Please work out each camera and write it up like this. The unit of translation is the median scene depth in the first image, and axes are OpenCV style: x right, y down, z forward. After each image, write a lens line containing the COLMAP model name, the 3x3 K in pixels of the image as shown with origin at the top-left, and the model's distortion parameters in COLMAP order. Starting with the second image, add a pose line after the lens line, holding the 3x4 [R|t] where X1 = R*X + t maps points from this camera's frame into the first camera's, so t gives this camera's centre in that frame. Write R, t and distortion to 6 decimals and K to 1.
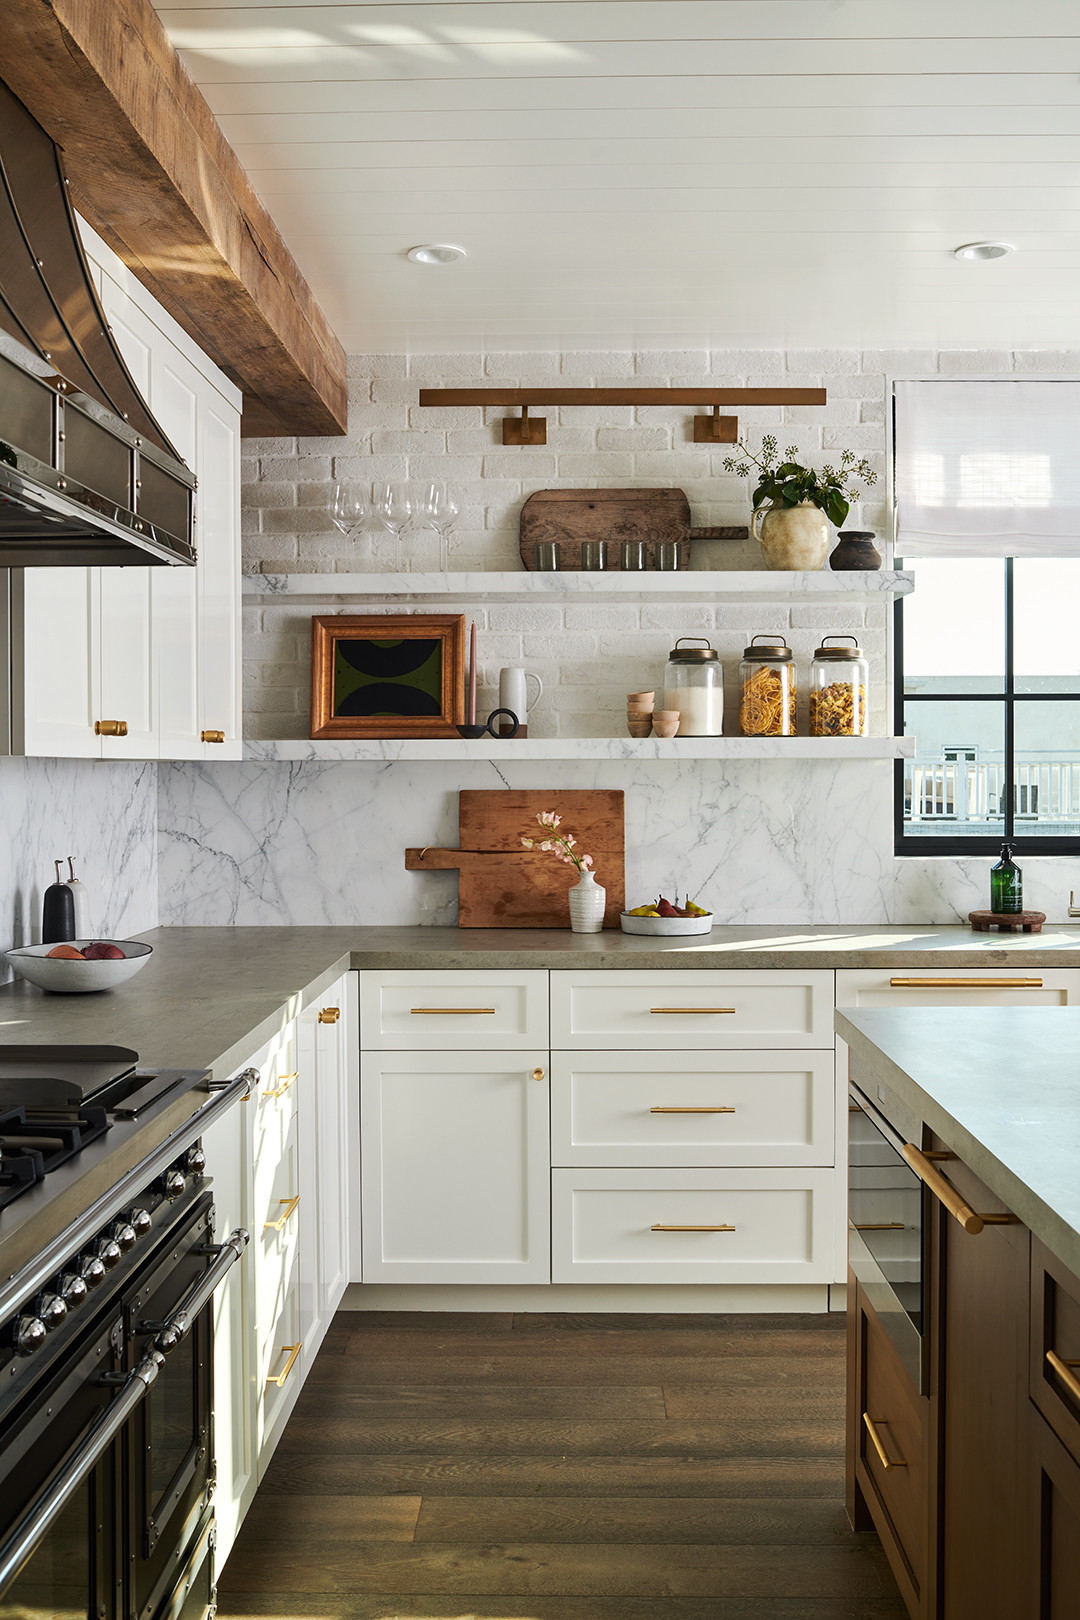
lens RADIAL K [[1670.6, 0, 540.0], [0, 1670.6, 810.0], [0, 0, 1]] dist [-0.008814, 0.003536]
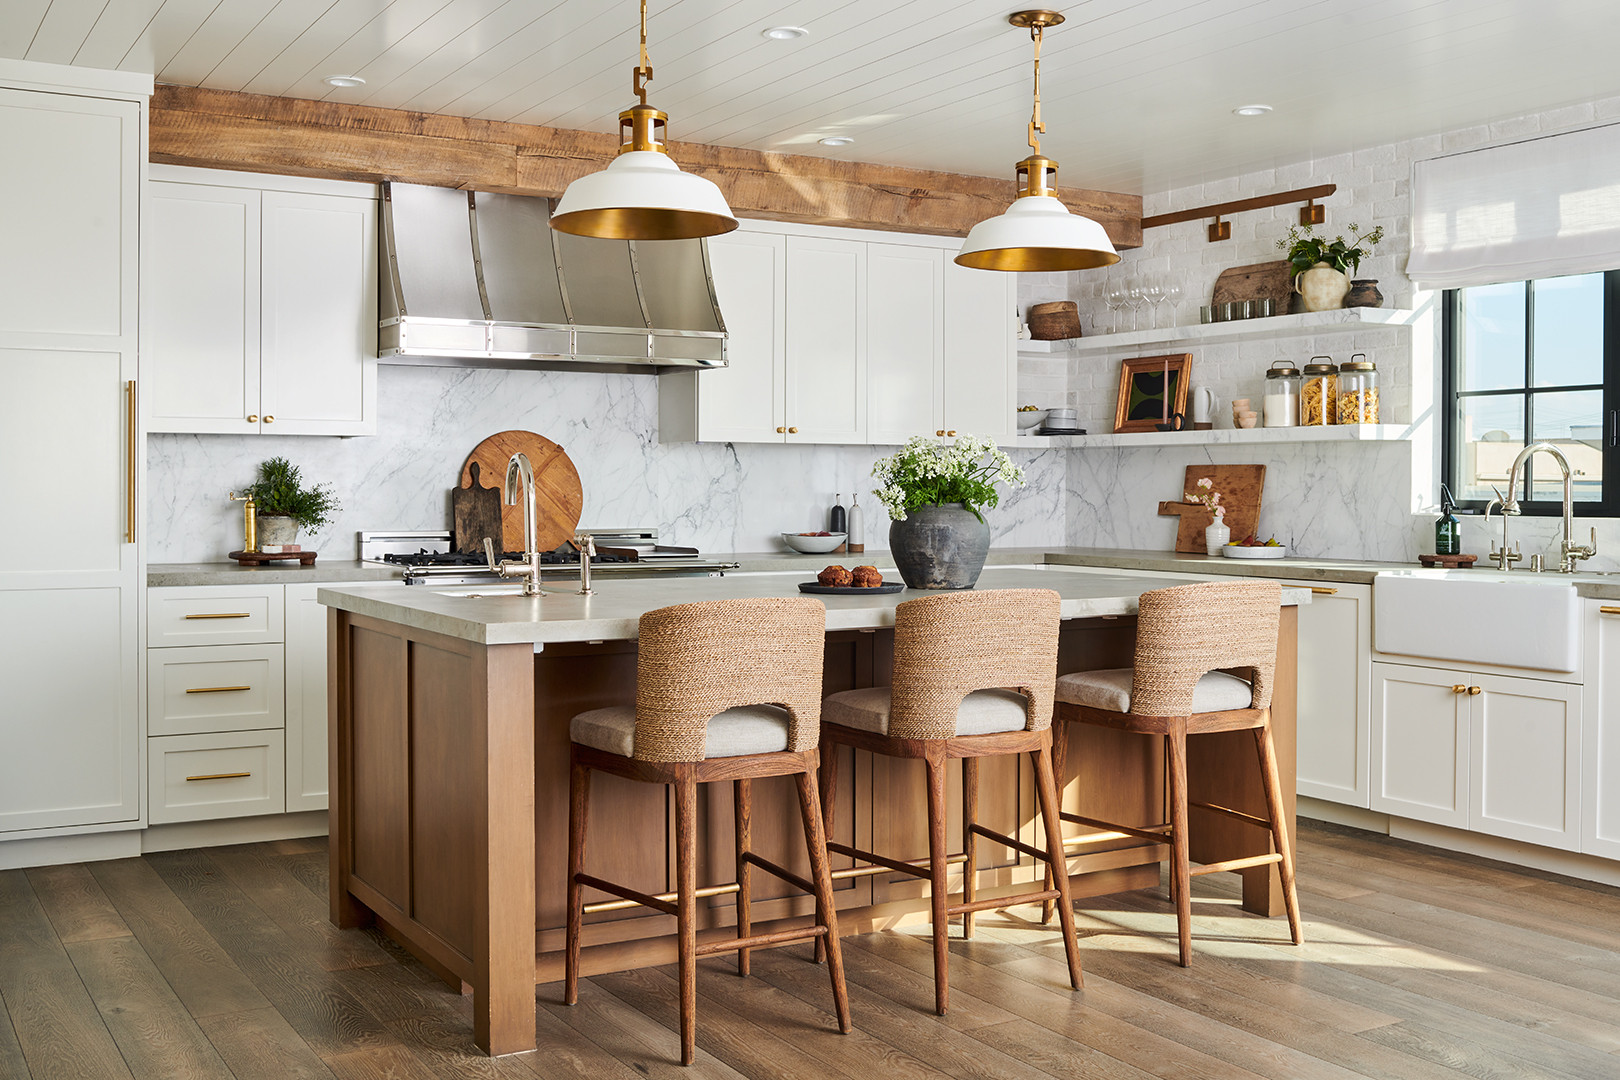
lens RADIAL K [[1721.0, 0, 810.0], [0, 1721.0, 540.0], [0, 0, 1]] dist [-0.013857, 0.003319]
pose [[0.522428, 0.032429, -0.852066, 1.154336], [-0.025758, 0.999421, 0.022244, 0.031778], [0.852294, 0.010327, 0.522961, -0.148319]]
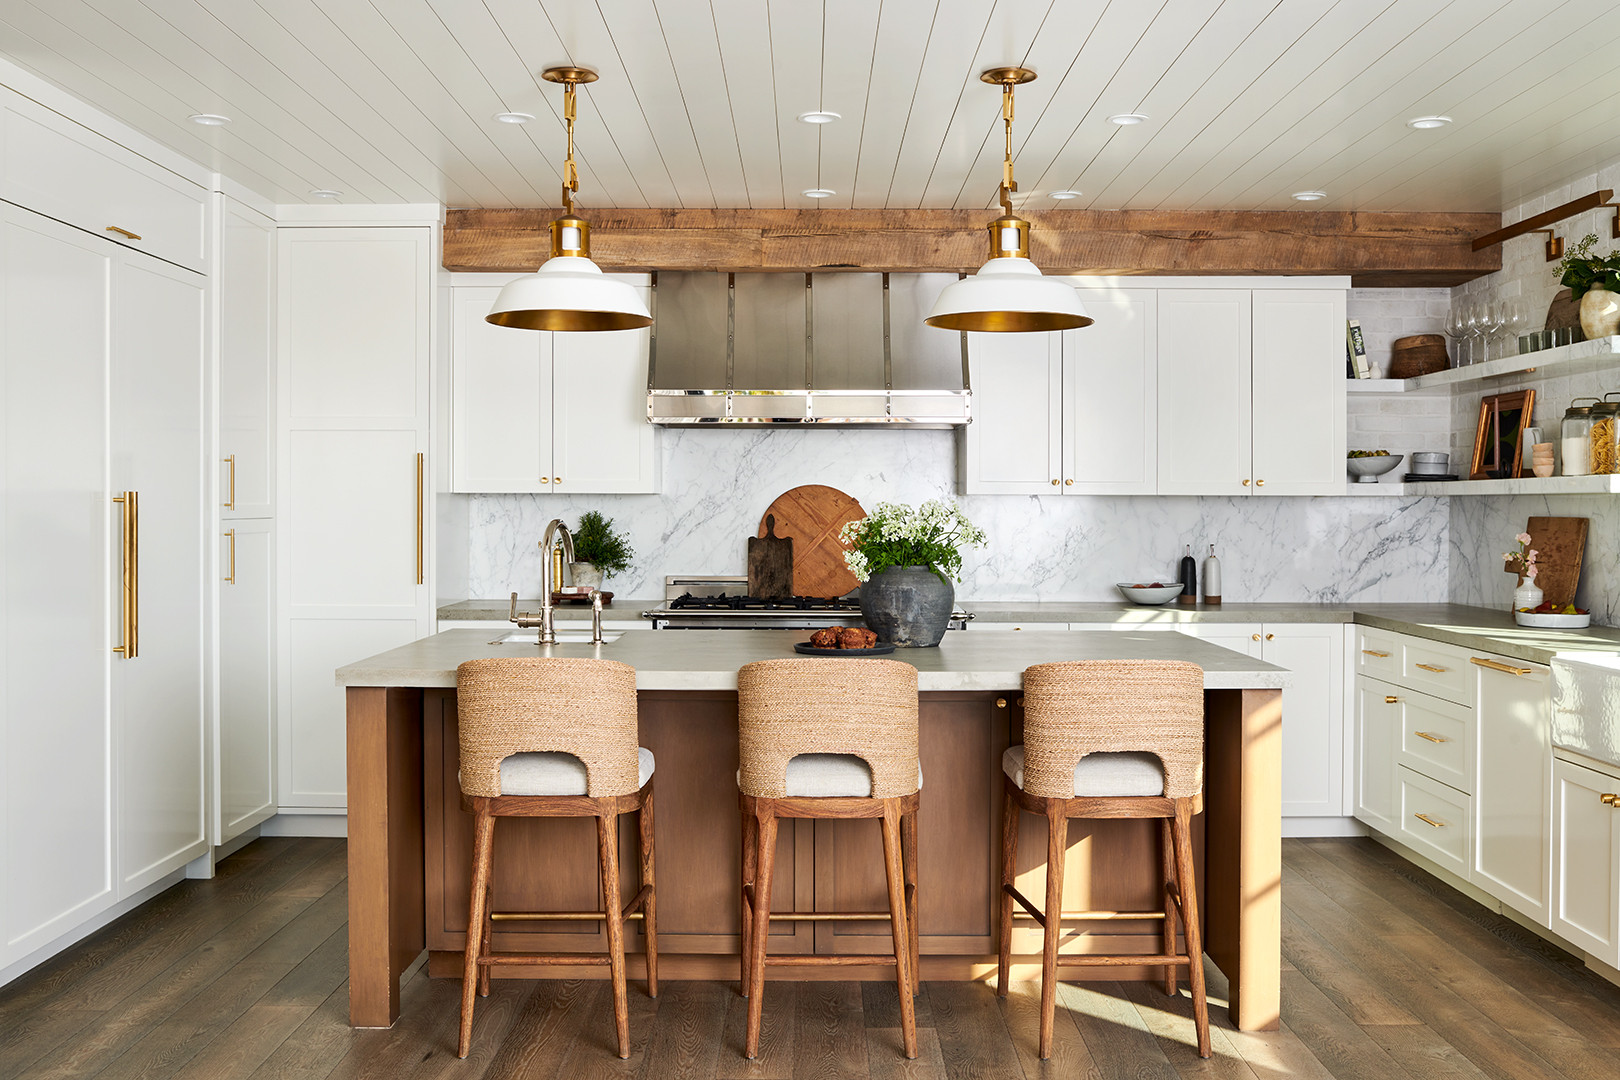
lens RADIAL K [[1670.6, 0, 808.3], [0, 1670.6, 561.0], [0, 0, 1]] dist [-0.008814, 0.003536]
pose [[0.016862, 0.035843, -0.999215, 1.329825], [-0.027881, 0.998986, 0.035364, -0.007328], [0.999469, 0.027263, 0.017844, 0.383626]]
